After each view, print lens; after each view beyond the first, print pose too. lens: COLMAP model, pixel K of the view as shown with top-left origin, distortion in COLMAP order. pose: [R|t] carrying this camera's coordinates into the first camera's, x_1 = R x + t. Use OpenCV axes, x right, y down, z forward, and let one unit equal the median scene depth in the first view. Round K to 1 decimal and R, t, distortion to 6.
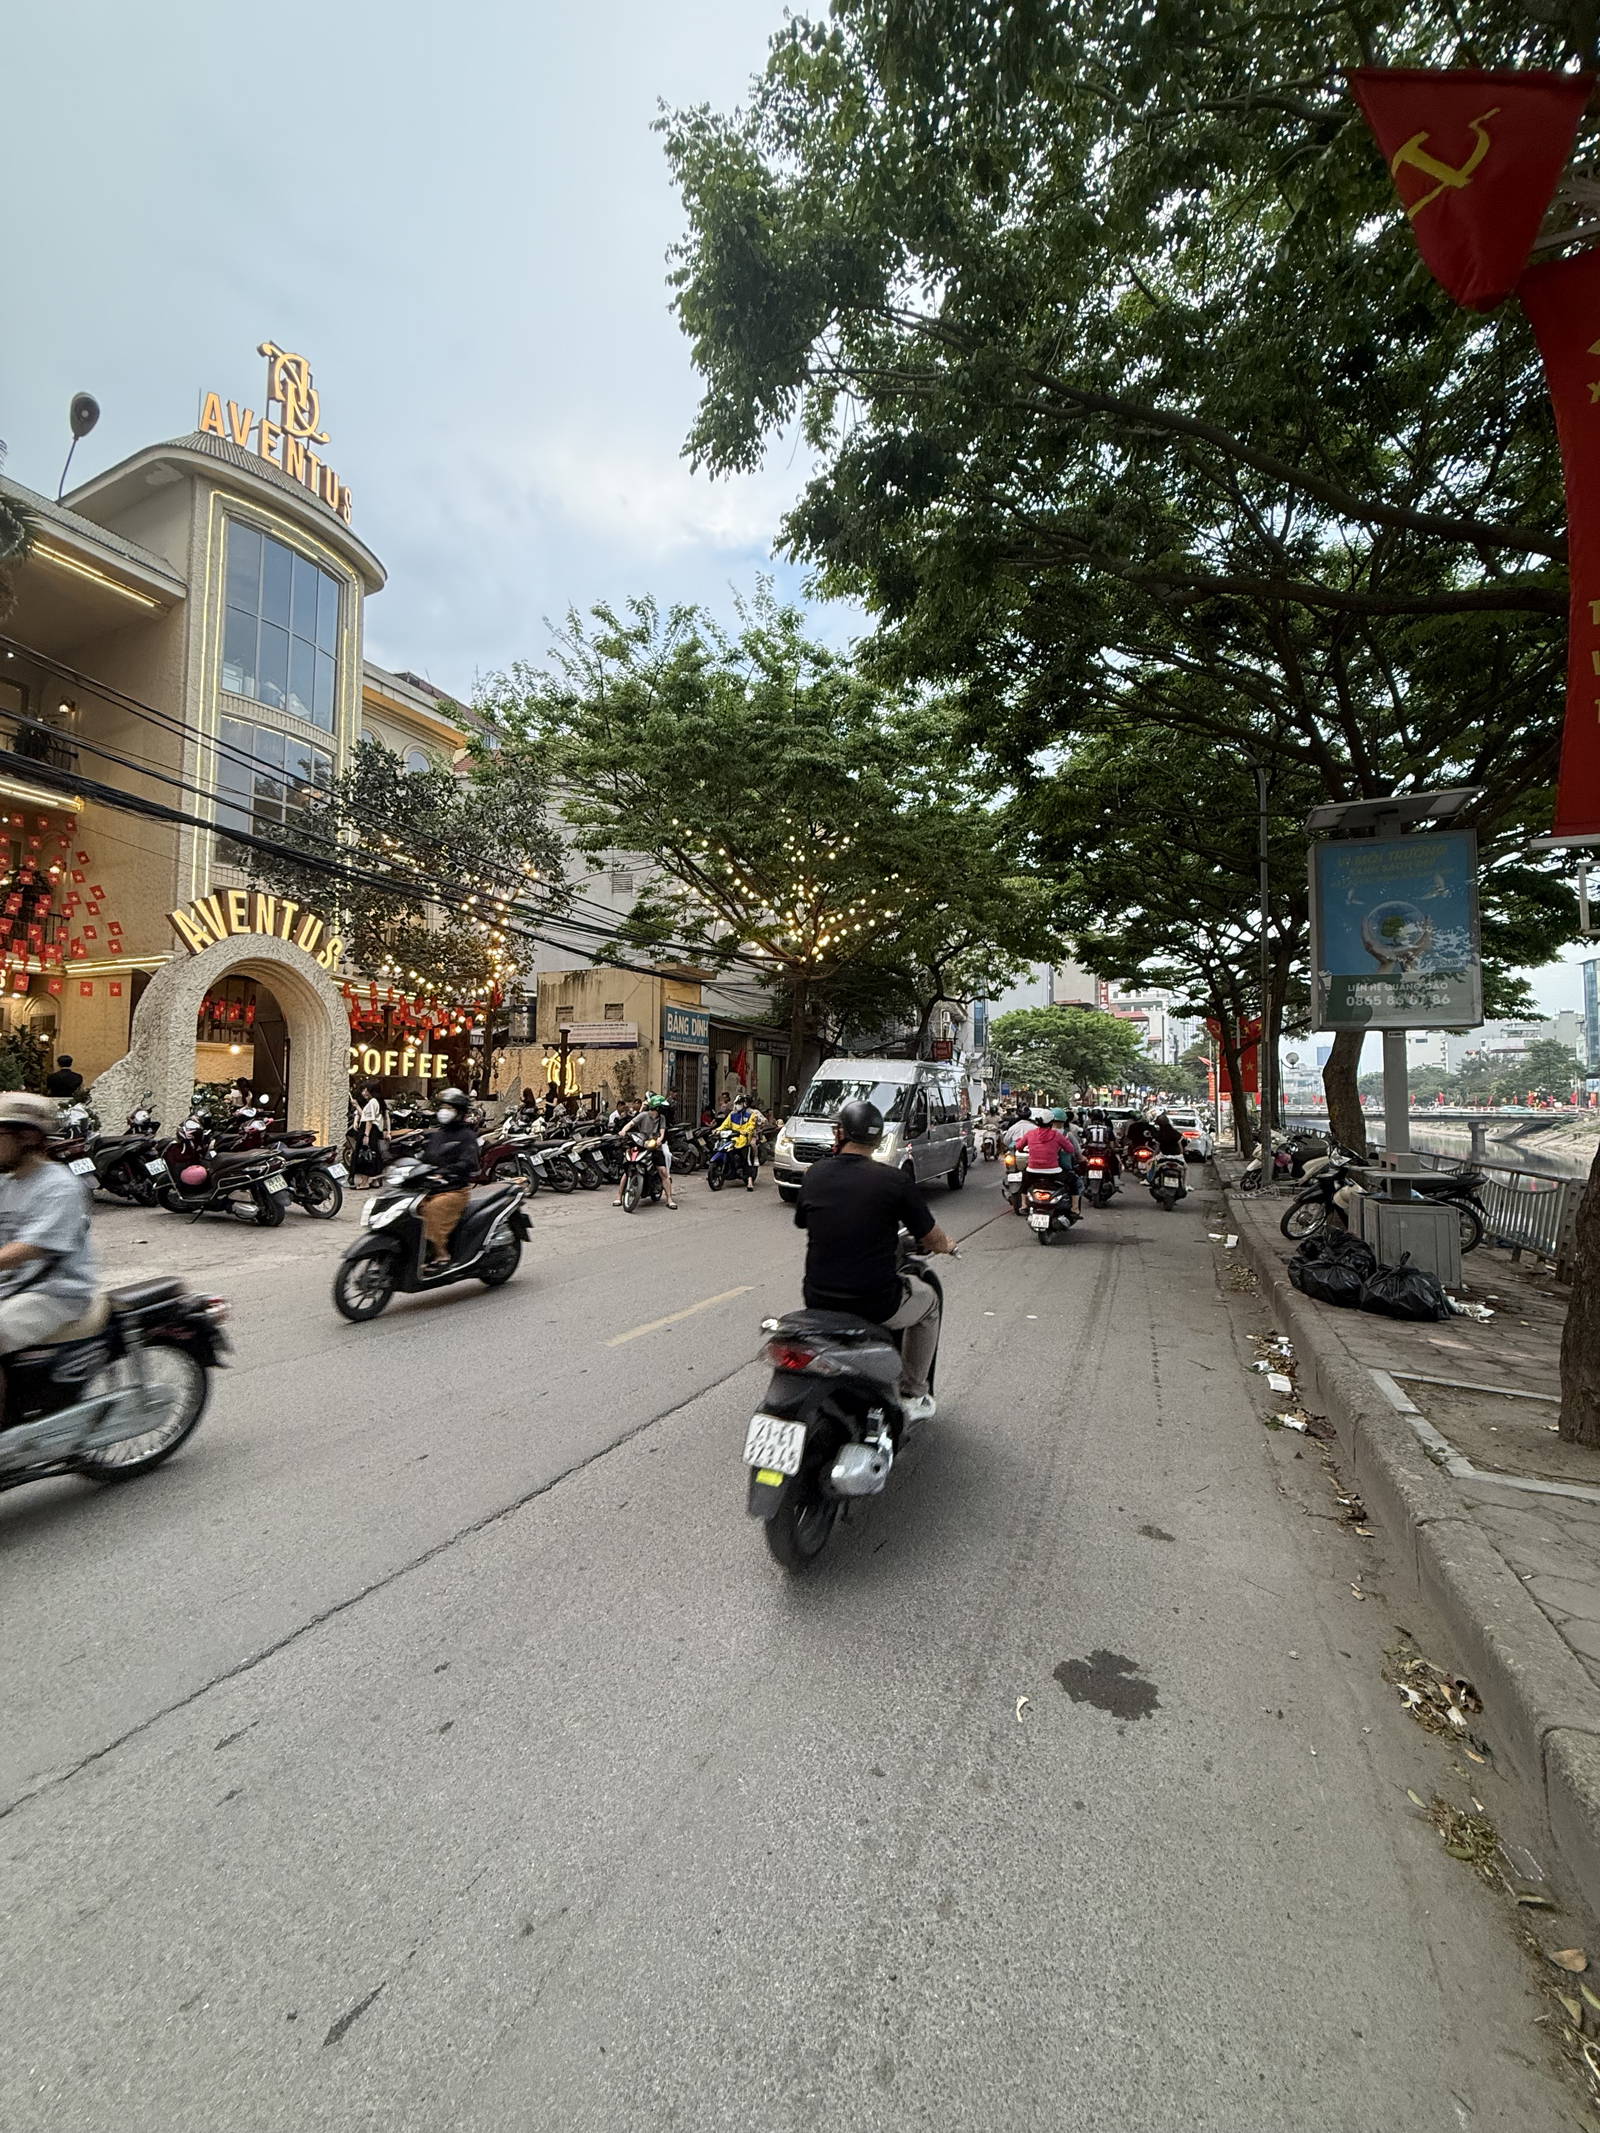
lens RADIAL K [[848.6, 0, 797.5], [0, 848.6, 1064.6], [0, 0, 1]] dist [0.000222, -0.000502]
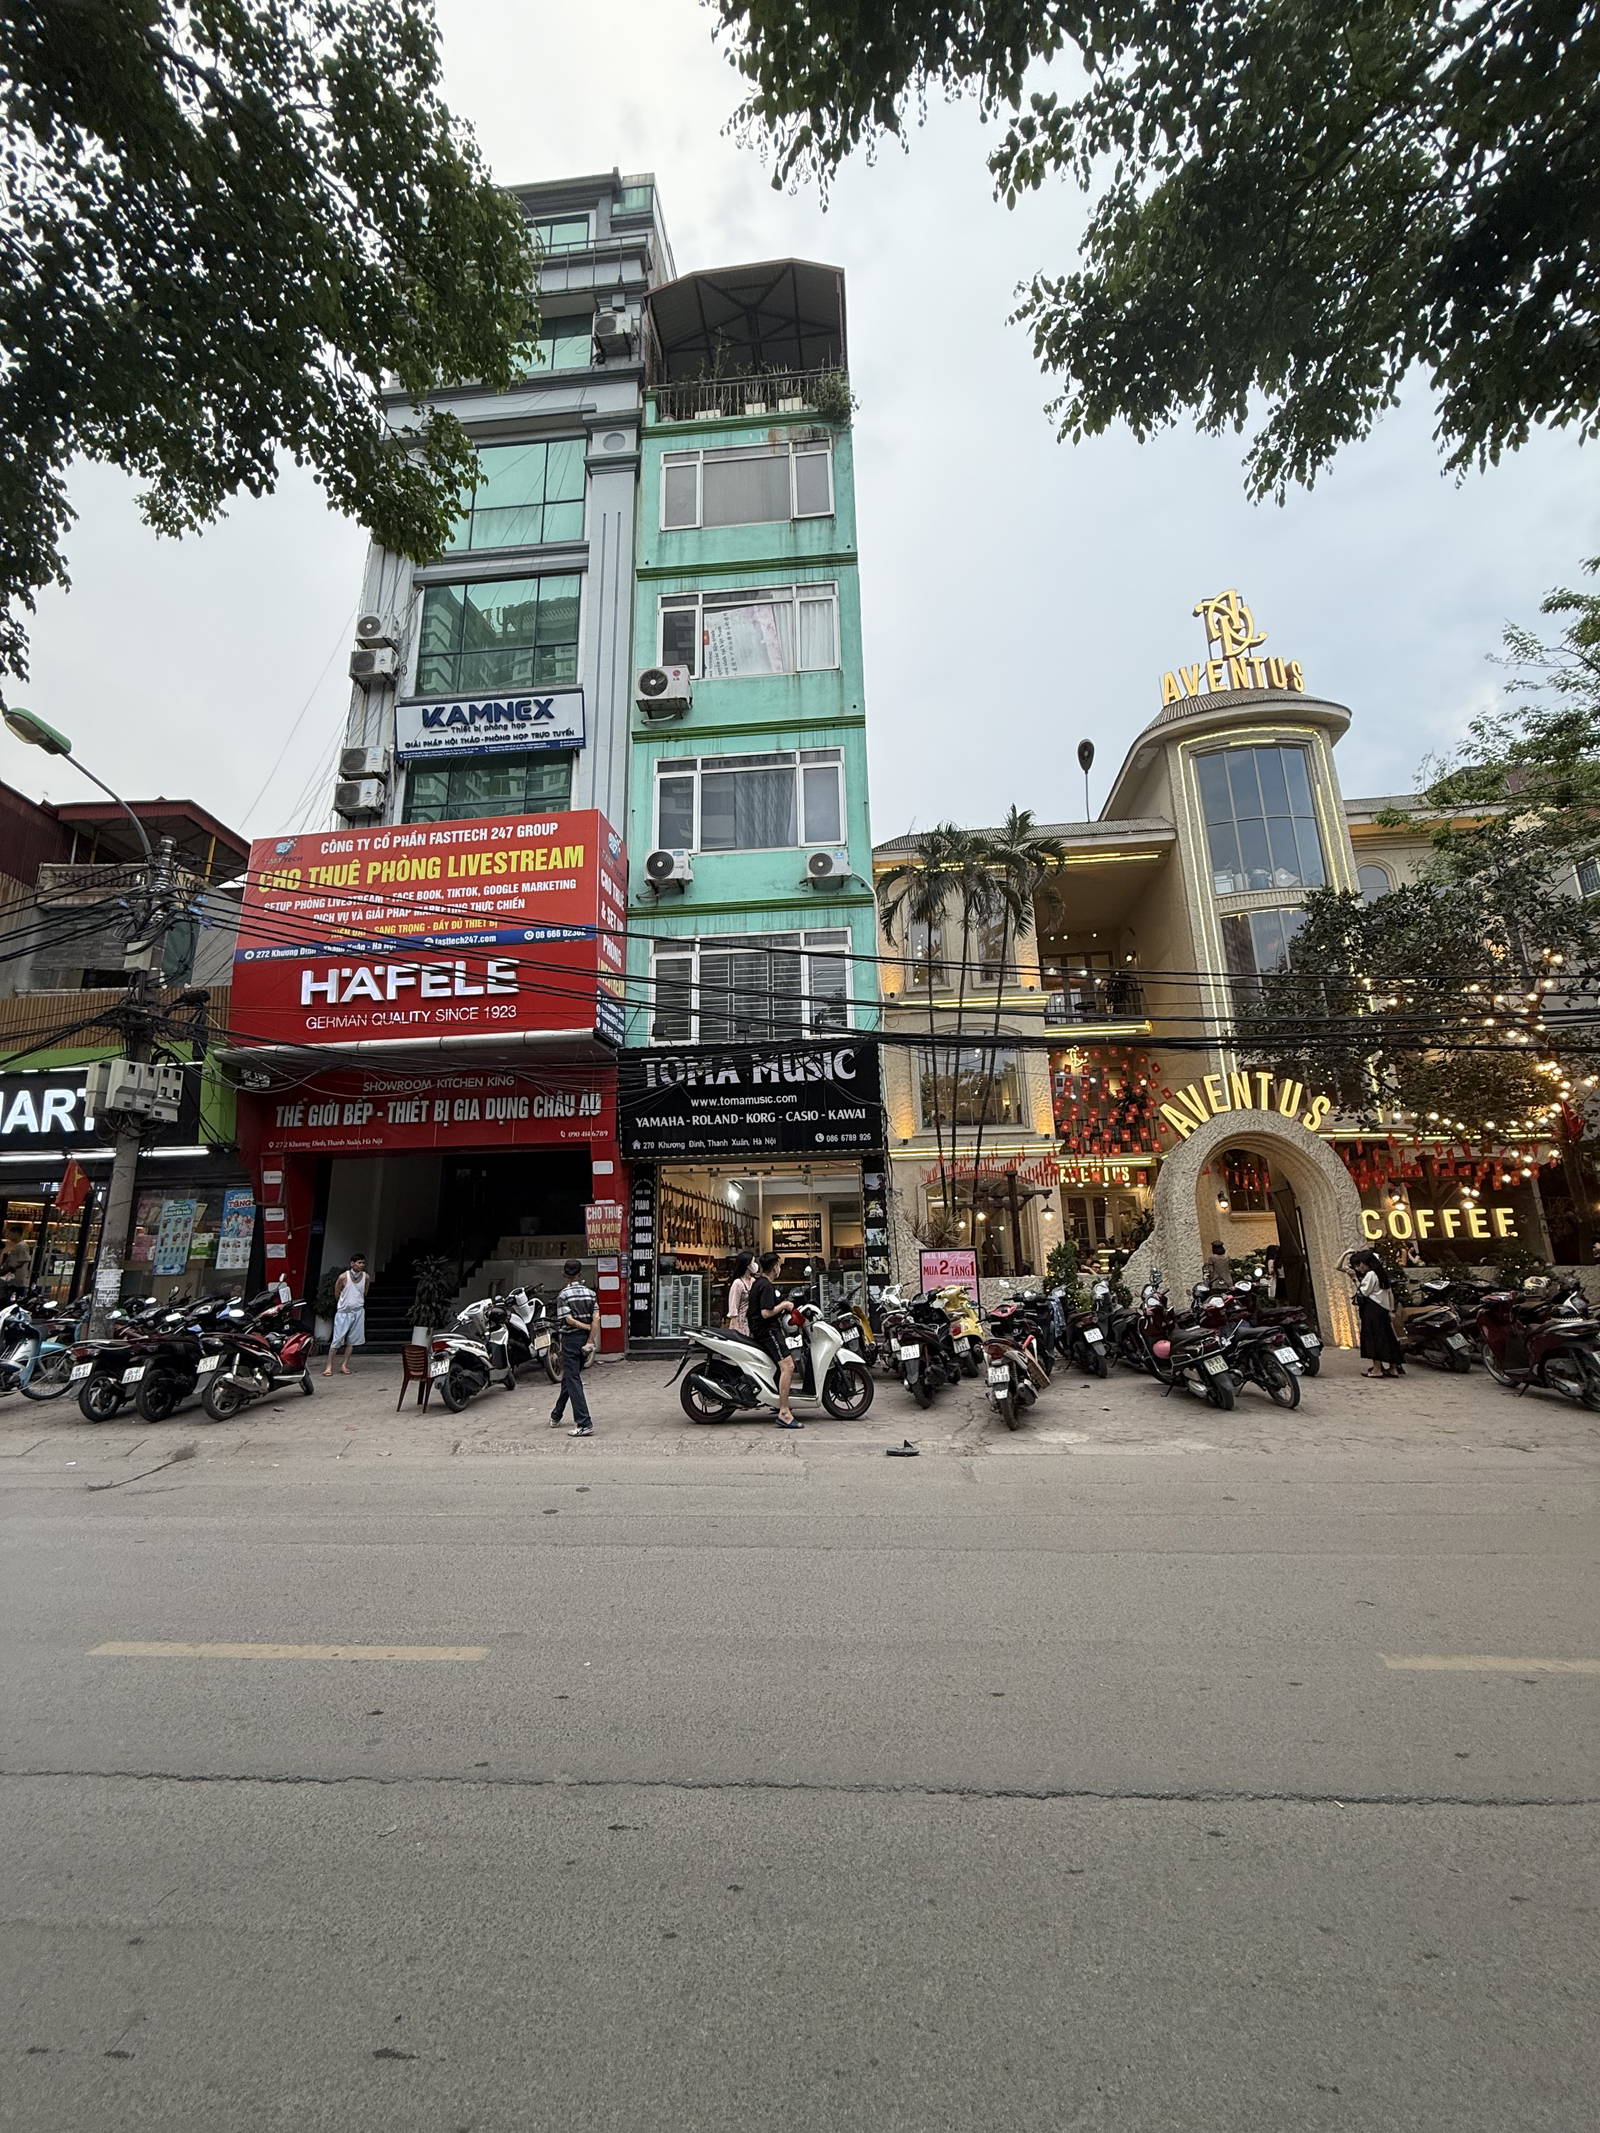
lens RADIAL K [[848.6, 0, 800.4], [0, 848.6, 1064.8], [0, 0, 1]] dist [0.000222, -0.000502]
pose [[0.338694, -0.233637, -0.911428, 0.142442], [0.065602, 0.972186, -0.224834, -0.007444], [0.938607, 0.016358, 0.344600, 0.122542]]
